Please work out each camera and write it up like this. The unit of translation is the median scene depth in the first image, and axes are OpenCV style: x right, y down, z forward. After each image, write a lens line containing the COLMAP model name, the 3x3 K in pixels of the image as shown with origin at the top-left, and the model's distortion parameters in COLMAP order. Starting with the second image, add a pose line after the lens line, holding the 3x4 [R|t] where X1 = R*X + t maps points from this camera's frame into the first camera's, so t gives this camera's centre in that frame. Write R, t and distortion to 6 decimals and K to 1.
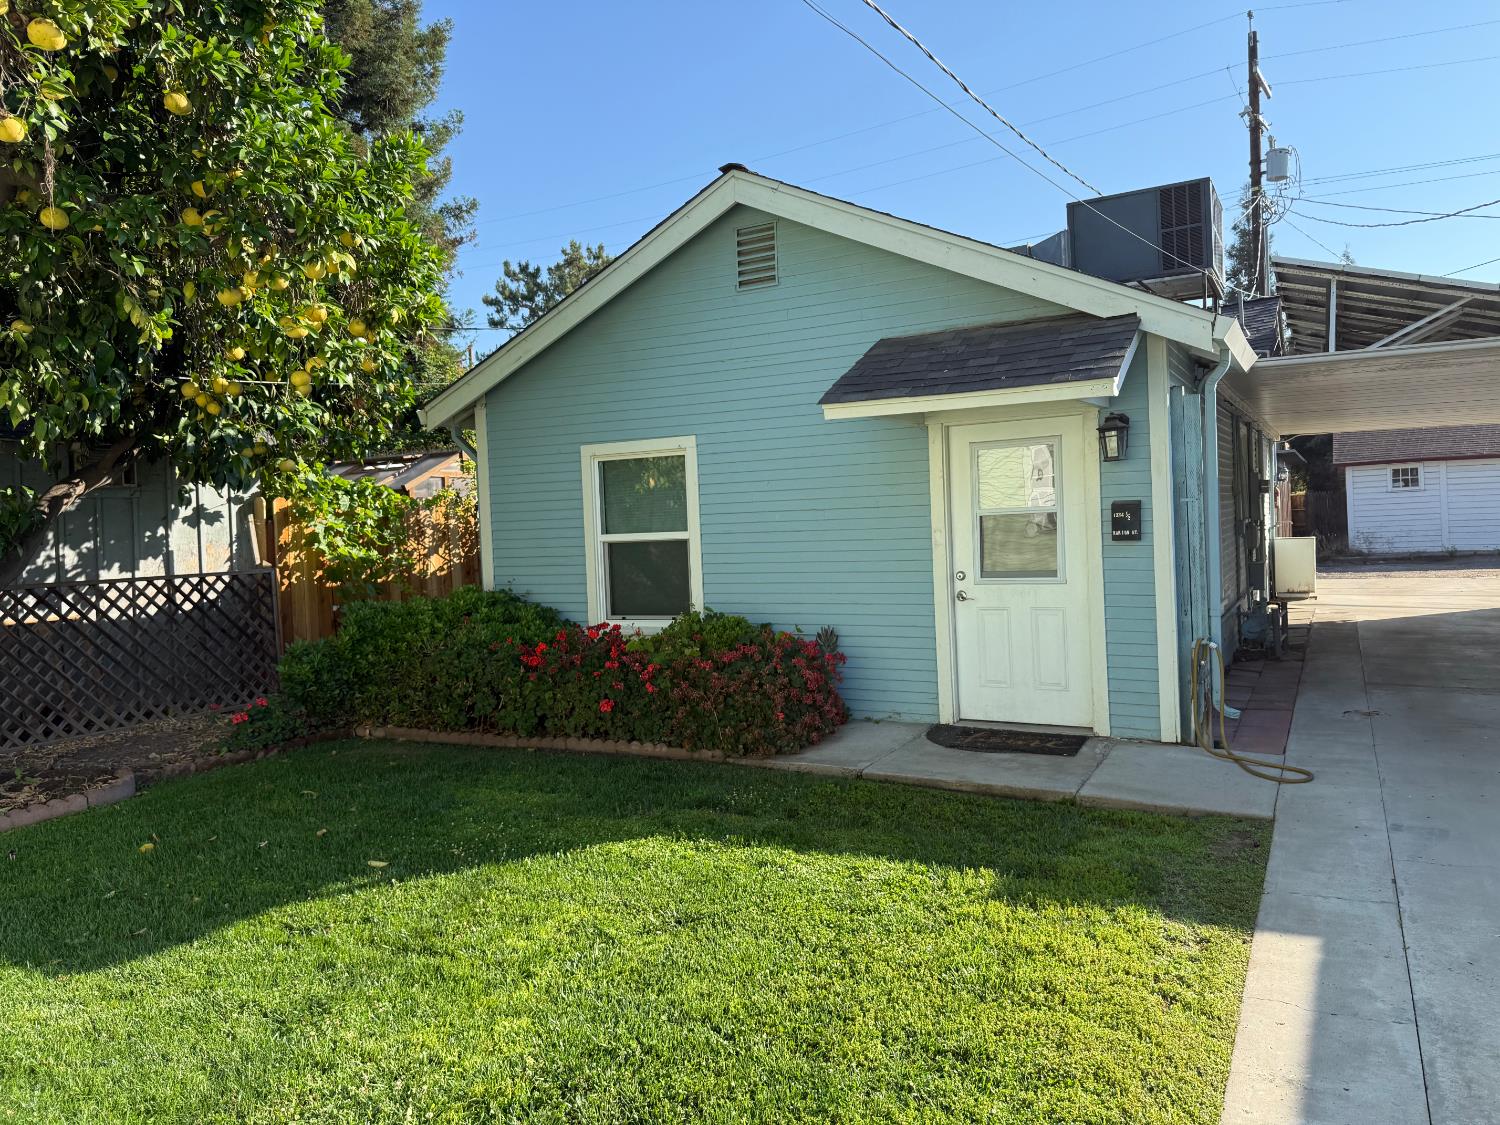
lens RADIAL K [[1041.7, 0, 766.5], [0, 1041.7, 554.5], [0, 0, 1]] dist [0.125954, -0.133007]
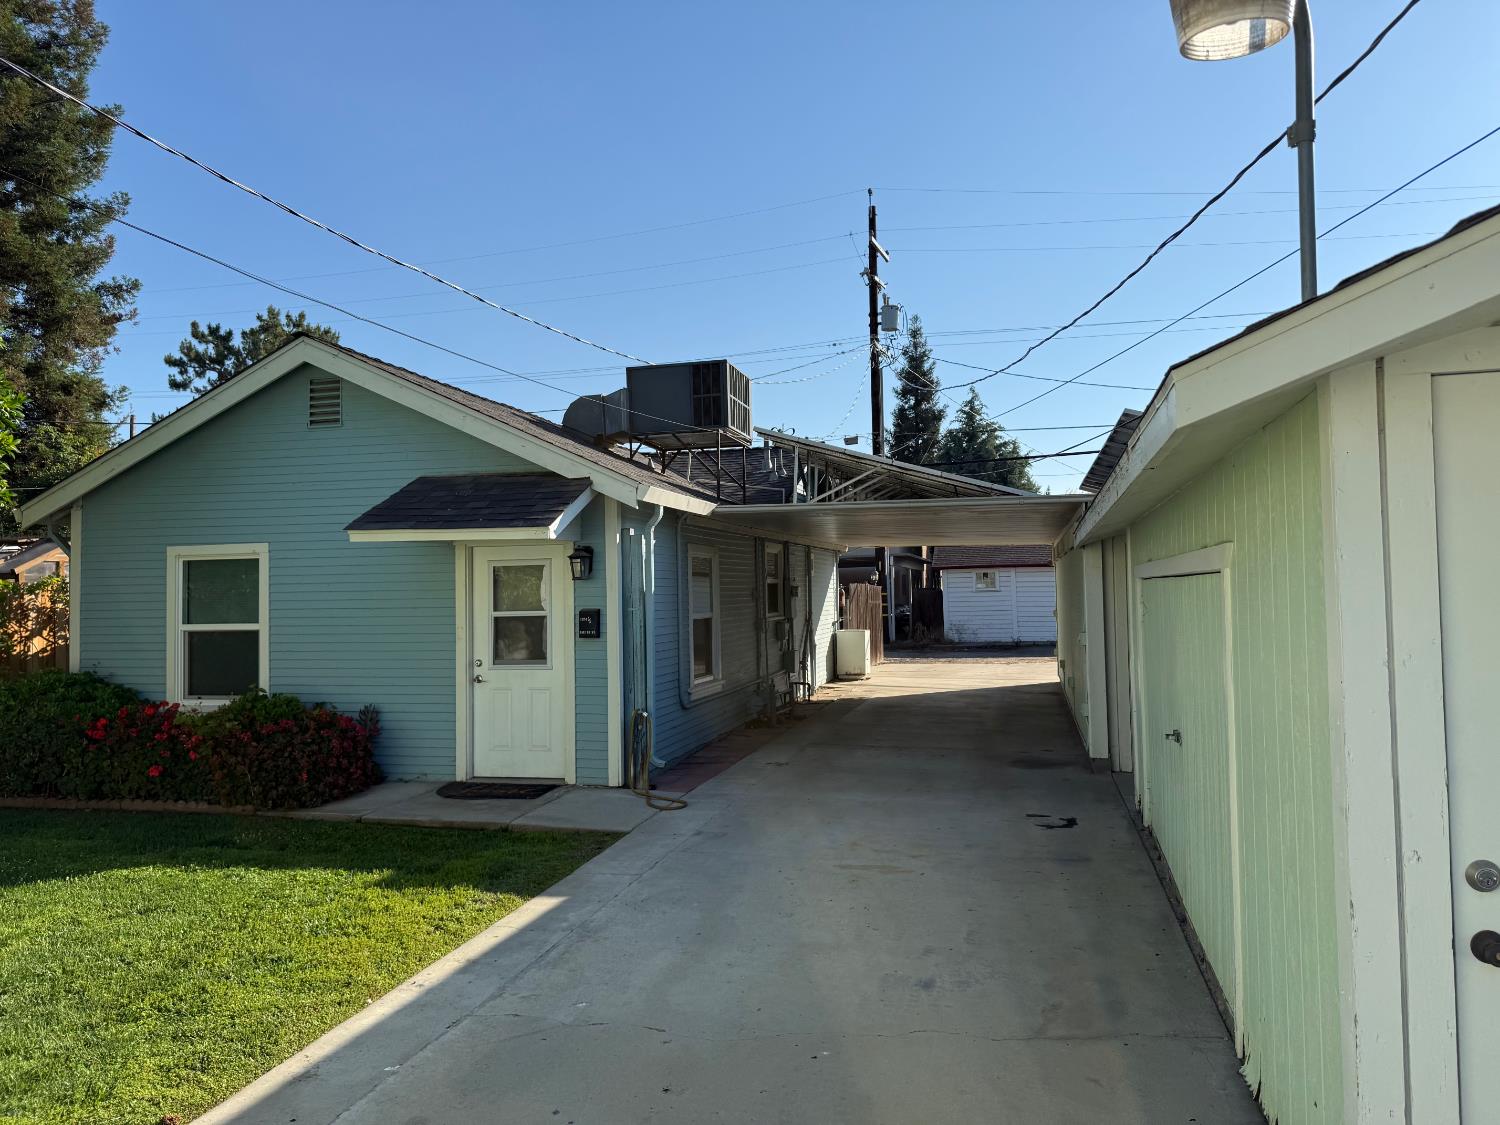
lens RADIAL K [[1043.0, 0, 750.0], [0, 1043.0, 562.5], [0, 0, 1]] dist [0.102957, -0.133104]
pose [[0.971301, 0.032037, 0.235687, 0.187310], [-0.016097, 0.997469, -0.069250, -0.017608], [-0.237309, 0.063469, 0.969359, -0.310637]]
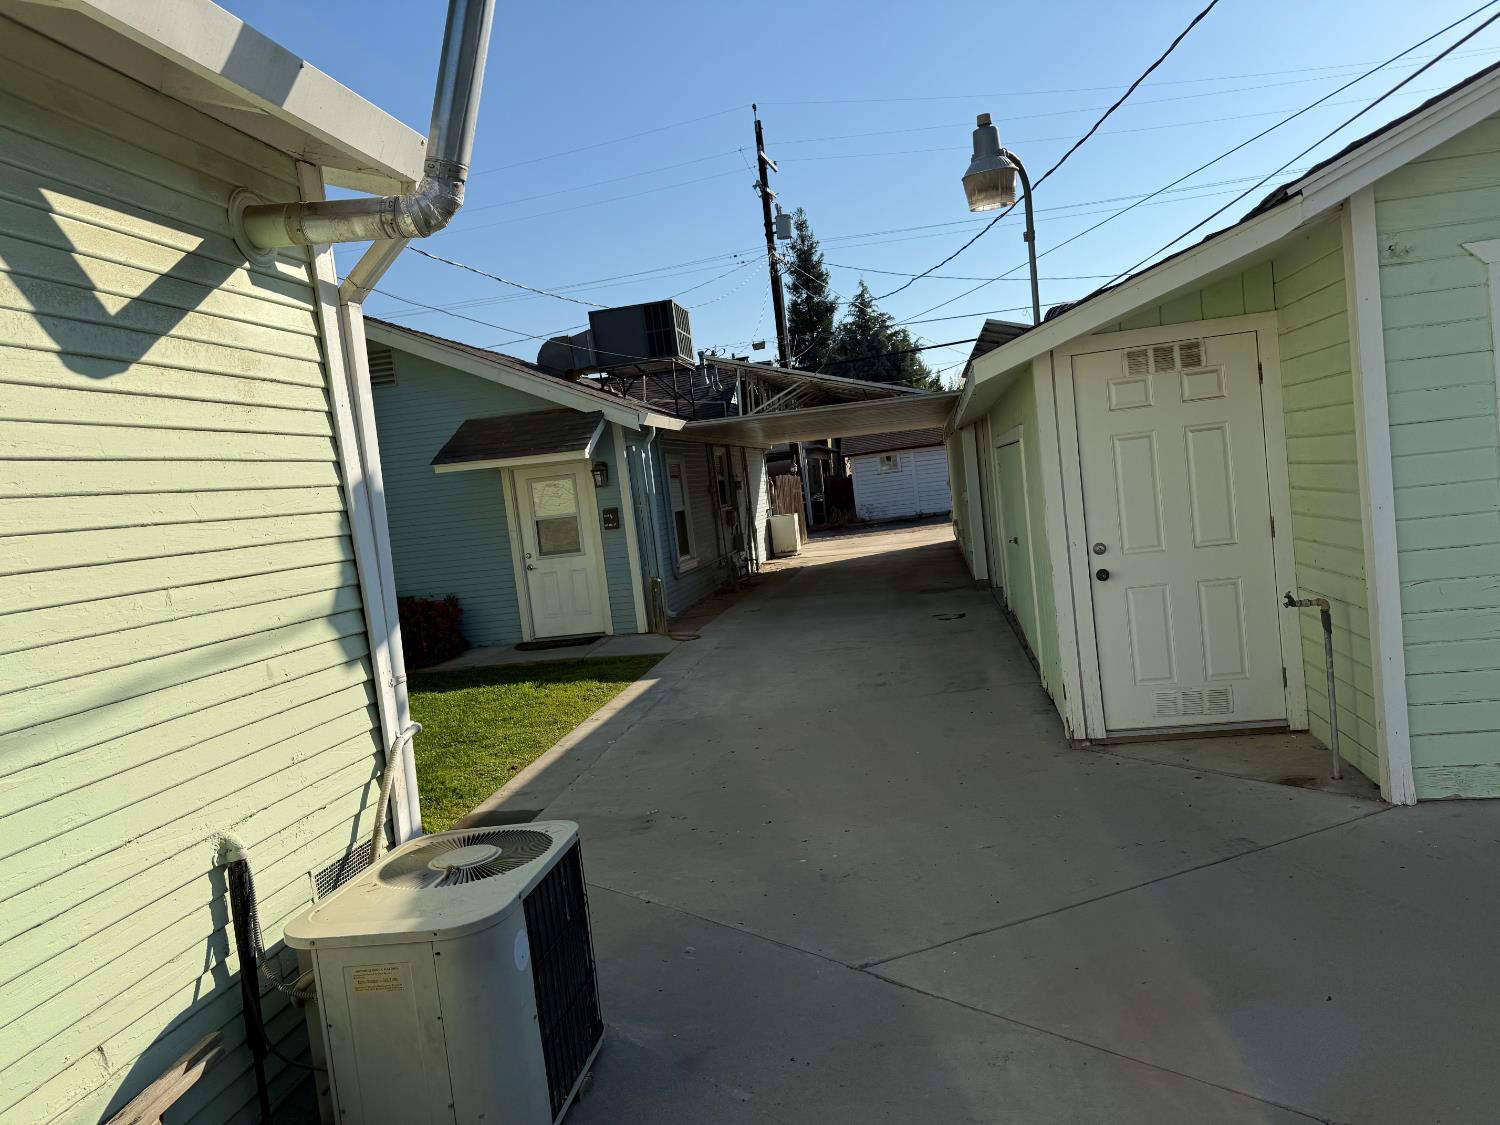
lens RADIAL K [[1039.5, 0, 744.2], [0, 1039.5, 572.8], [0, 0, 1]] dist [0.112517, -0.130625]
pose [[0.945832, -0.088999, 0.312220, -0.016272], [0.081430, 0.995984, 0.037226, 0.011607], [-0.314279, -0.009786, 0.949280, -0.692959]]
